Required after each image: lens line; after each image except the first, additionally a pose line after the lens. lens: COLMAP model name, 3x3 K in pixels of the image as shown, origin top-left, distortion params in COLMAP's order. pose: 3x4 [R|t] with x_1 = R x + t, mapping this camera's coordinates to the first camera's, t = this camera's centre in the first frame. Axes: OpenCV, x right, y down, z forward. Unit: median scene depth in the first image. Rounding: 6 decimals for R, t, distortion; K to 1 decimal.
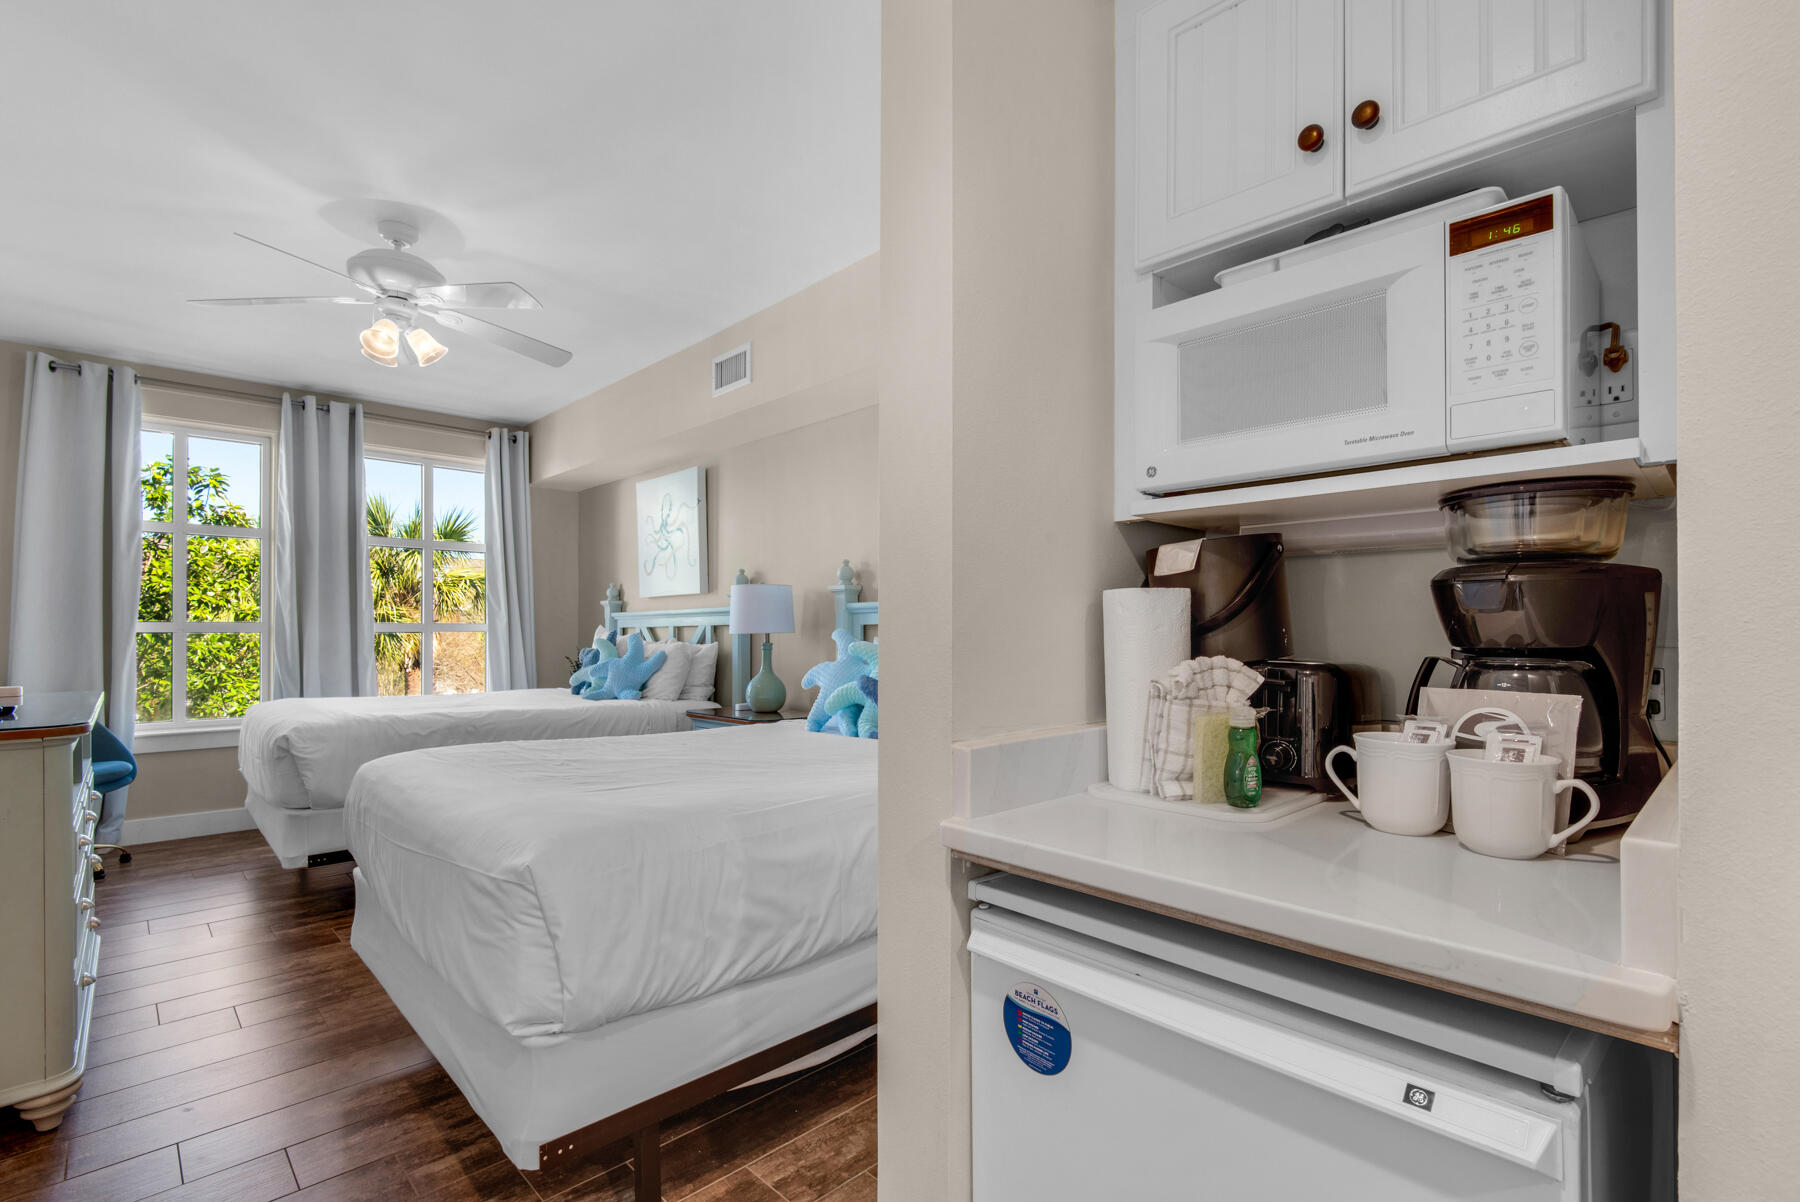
lens RADIAL K [[816.2, 0, 909.2], [0, 816.2, 624.6], [0, 0, 1]] dist [0.012130, -0.007310]
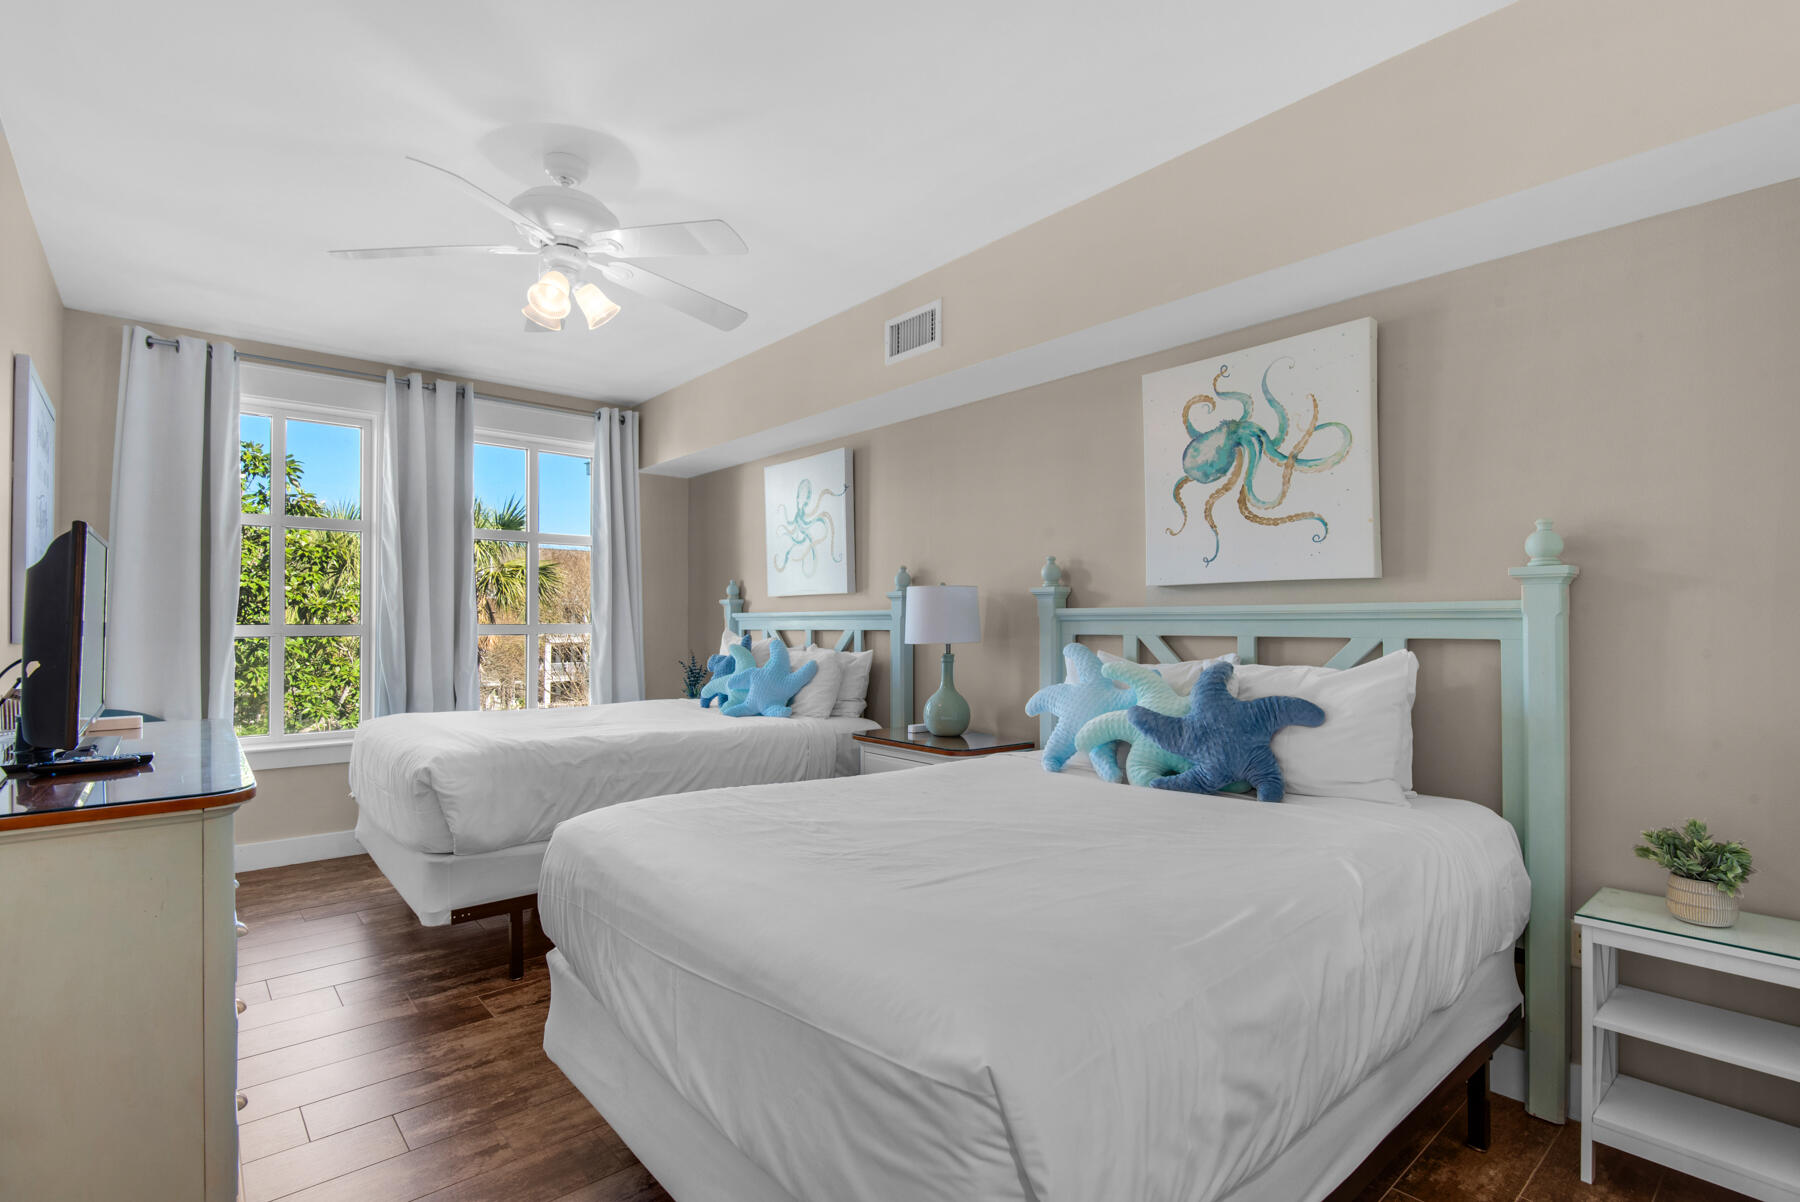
lens RADIAL K [[847.6, 0, 899.4], [0, 847.6, 611.2], [0, 0, 1]] dist [0.010980, -0.004190]
pose [[0.998306, 0.002514, -0.058136, -0.176254], [-0.002685, 0.999992, -0.002868, -0.020091], [0.058128, 0.003020, 0.998305, 0.119604]]
